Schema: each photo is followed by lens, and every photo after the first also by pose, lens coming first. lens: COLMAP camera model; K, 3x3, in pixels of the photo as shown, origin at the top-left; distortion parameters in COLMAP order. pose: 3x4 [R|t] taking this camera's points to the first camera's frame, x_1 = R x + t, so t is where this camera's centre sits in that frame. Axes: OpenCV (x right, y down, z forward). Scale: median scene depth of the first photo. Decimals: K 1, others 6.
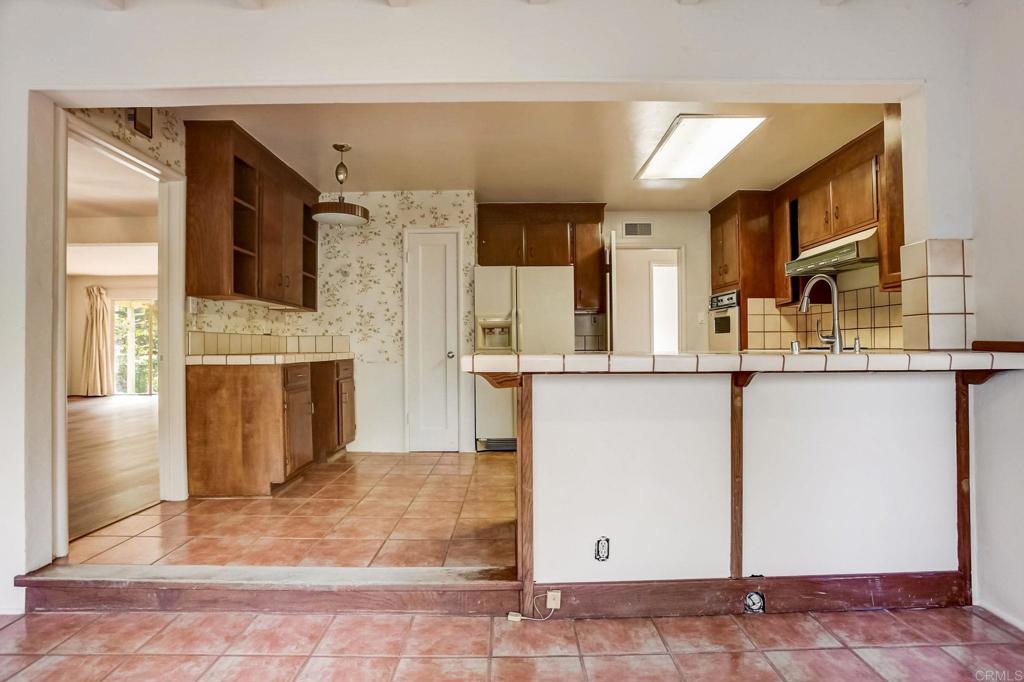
lens RADIAL K [[510.8, 0, 506.5], [0, 510.8, 339.8], [0, 0, 1]] dist [-0.071739, 0.037934]
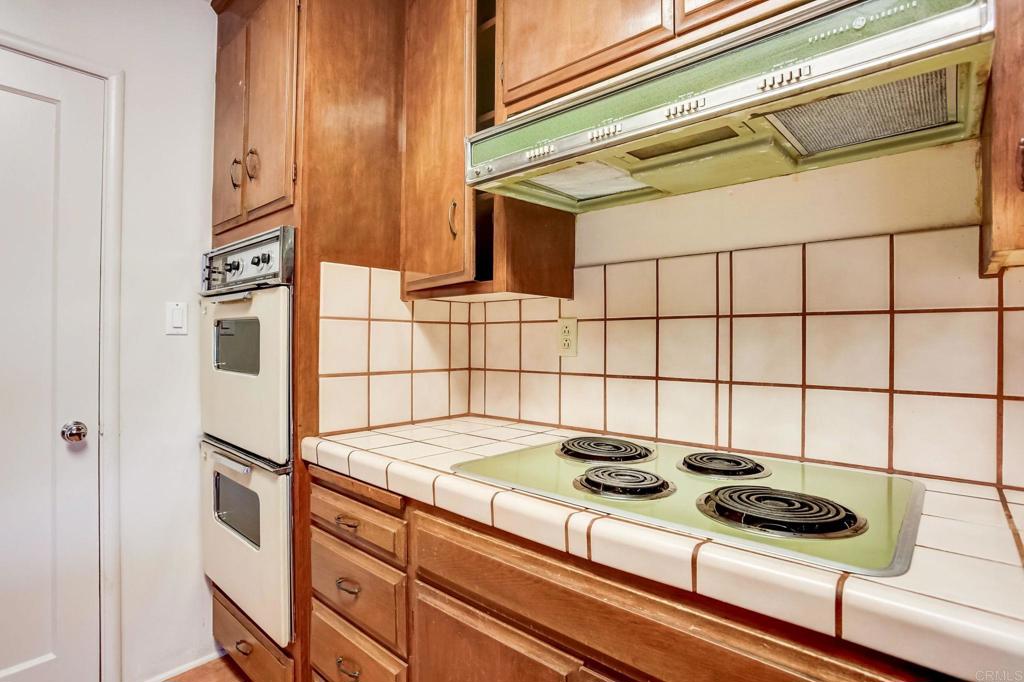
lens RADIAL K [[510.8, 0, 506.5], [0, 510.8, 339.8], [0, 0, 1]] dist [-0.071739, 0.037934]
pose [[0.665426, 0.005140, 0.746446, 0.330260], [-0.018873, 0.999772, 0.009939, -0.041690], [-0.746225, -0.020701, 0.665372, 0.720001]]
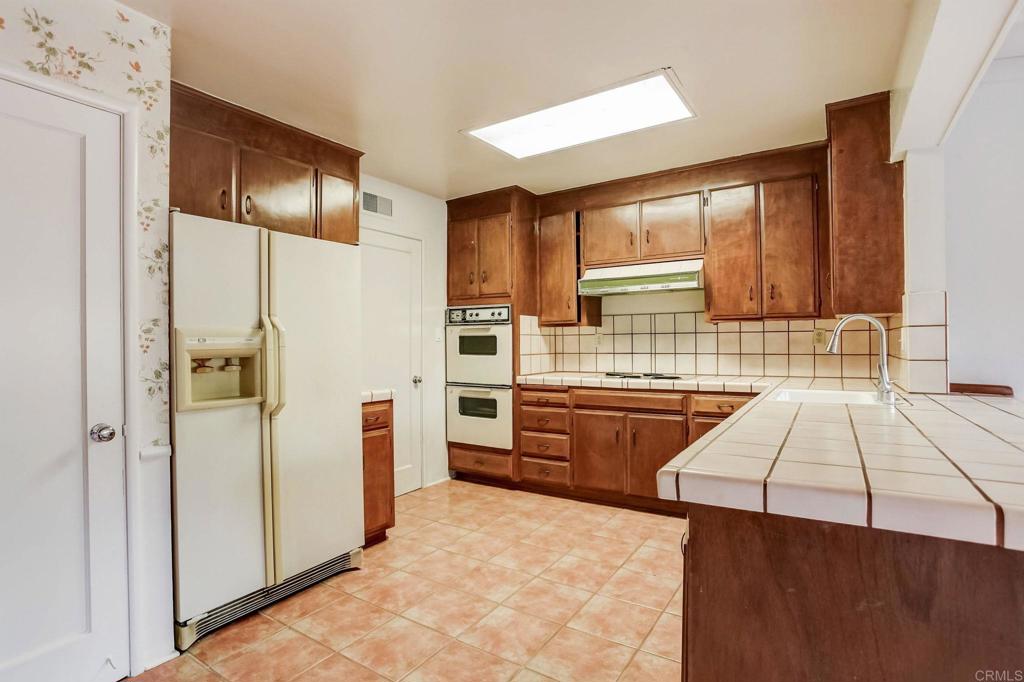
lens RADIAL K [[510.8, 0, 506.5], [0, 510.8, 339.8], [0, 0, 1]] dist [-0.071739, 0.037934]
pose [[0.544841, 0.002743, 0.838535, -0.253932], [-0.007786, 0.999968, 0.001788, -0.042203], [-0.838503, -0.007503, 0.544845, 0.549627]]
